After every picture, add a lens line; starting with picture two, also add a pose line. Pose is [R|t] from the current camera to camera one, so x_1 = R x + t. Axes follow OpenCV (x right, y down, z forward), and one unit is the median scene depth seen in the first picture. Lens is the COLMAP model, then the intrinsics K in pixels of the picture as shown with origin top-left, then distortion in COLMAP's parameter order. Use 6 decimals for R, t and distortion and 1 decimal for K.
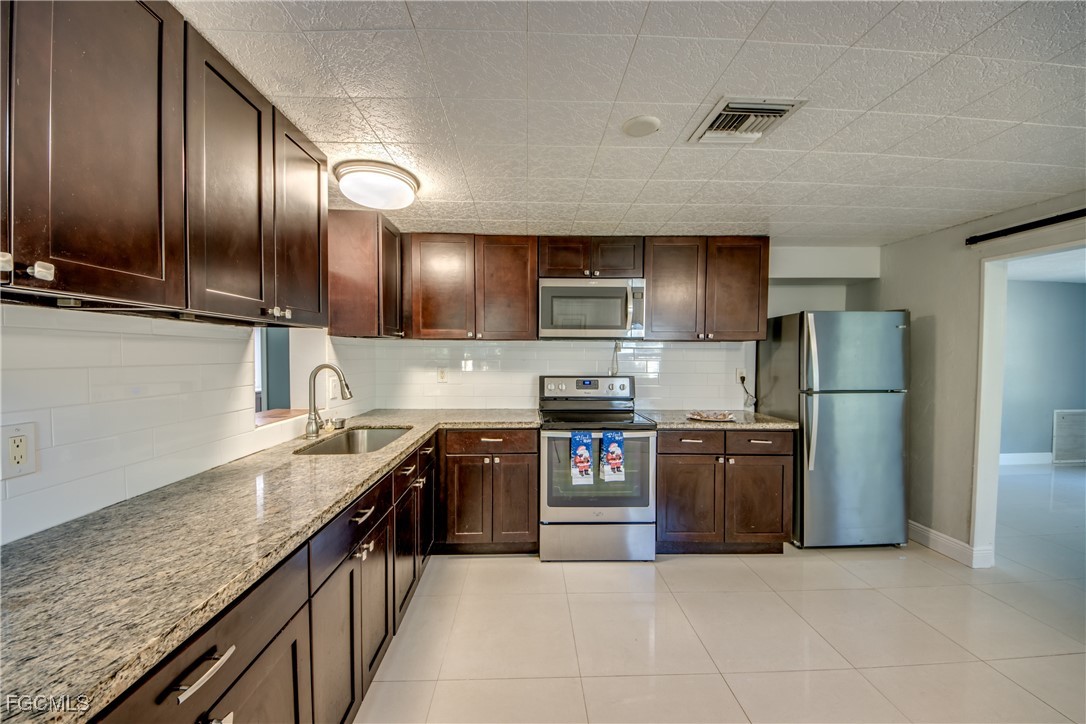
lens RADIAL K [[391.6, 0, 537.9], [0, 391.6, 368.0], [0, 0, 1]] dist [-0.003288, -0.002700]
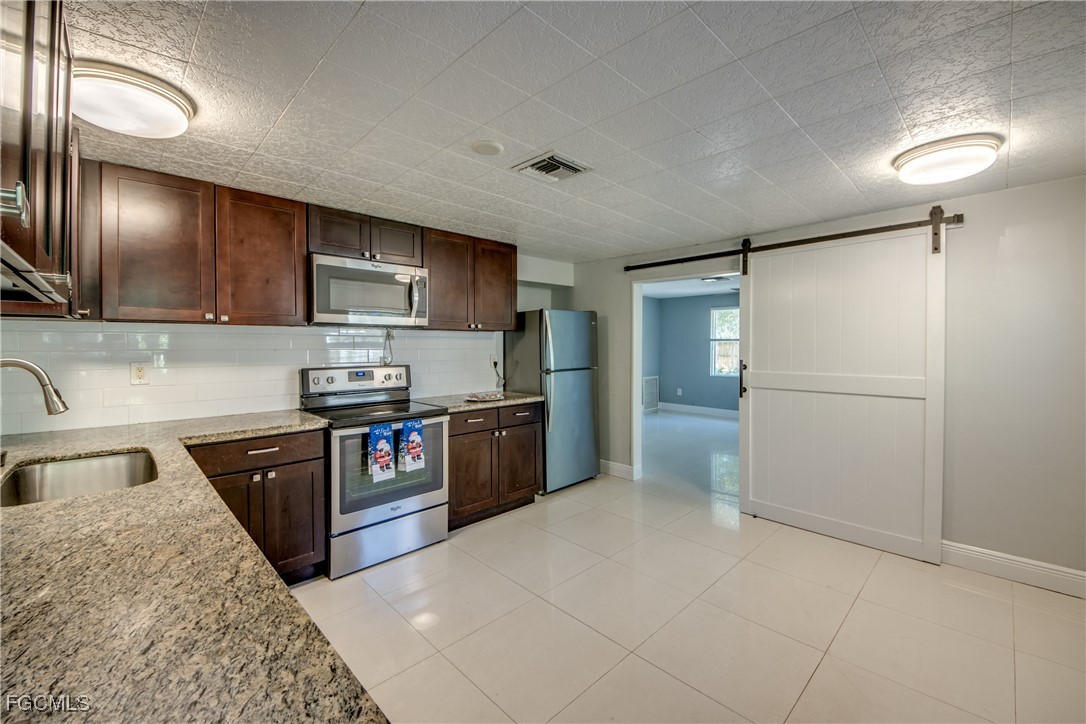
lens RADIAL K [[427.1, 0, 541.8], [0, 427.1, 353.1], [0, 0, 1]] dist [-0.007865, -0.001893]
pose [[0.732360, -0.017840, 0.680684, -0.282108], [0.028448, 0.999586, -0.004410, 0.006123], [-0.680323, 0.022594, 0.732564, -0.020505]]
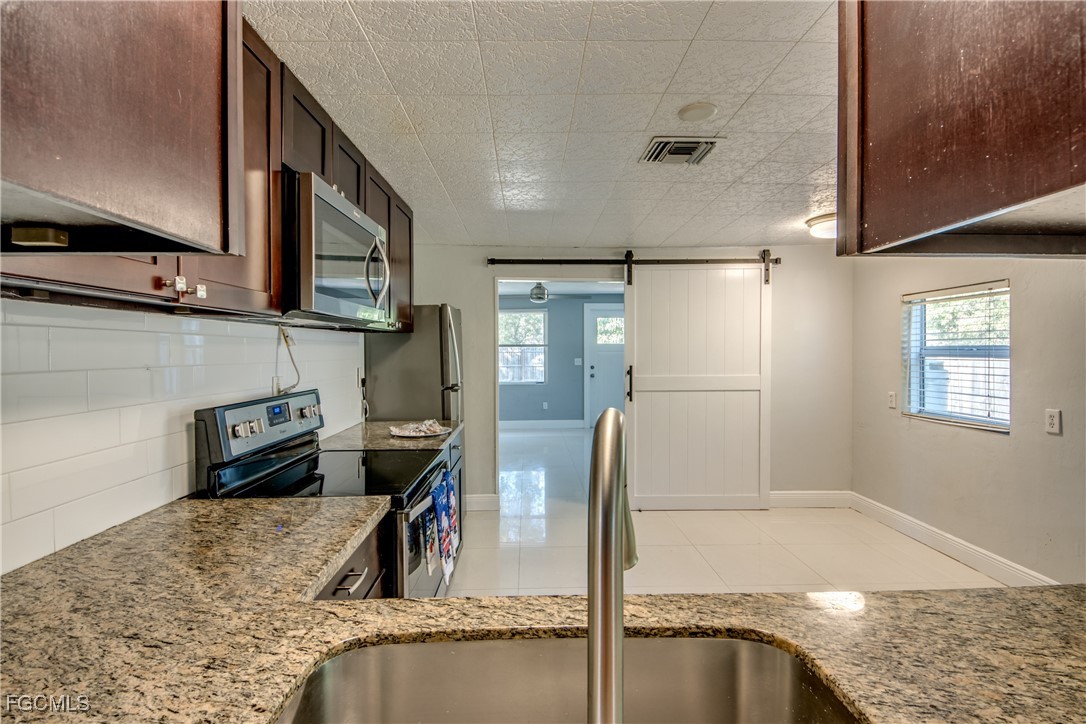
lens RADIAL K [[506.7, 0, 540.6], [0, 506.7, 366.7], [0, 0, 1]] dist [-0.001743, -0.001543]
pose [[0.012740, -0.037959, 0.999198, -0.573032], [0.040020, 0.998498, 0.037422, -0.030676], [-0.999118, 0.039511, 0.014240, 0.779013]]
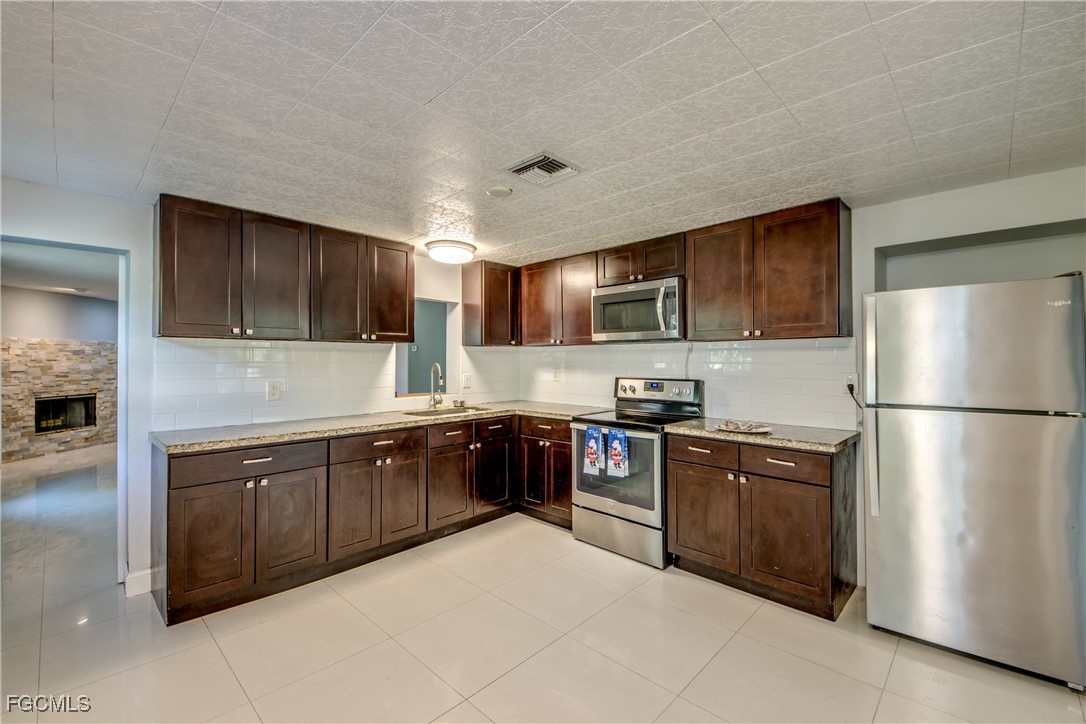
lens RADIAL K [[449.0, 0, 543.2], [0, 449.0, 358.2], [0, 0, 1]] dist [-0.019739, -0.000993]
pose [[0.706716, -0.008339, -0.707448, 0.852155], [-0.021263, 0.999229, -0.033019, 0.015042], [0.707178, 0.038377, 0.705993, -0.001512]]
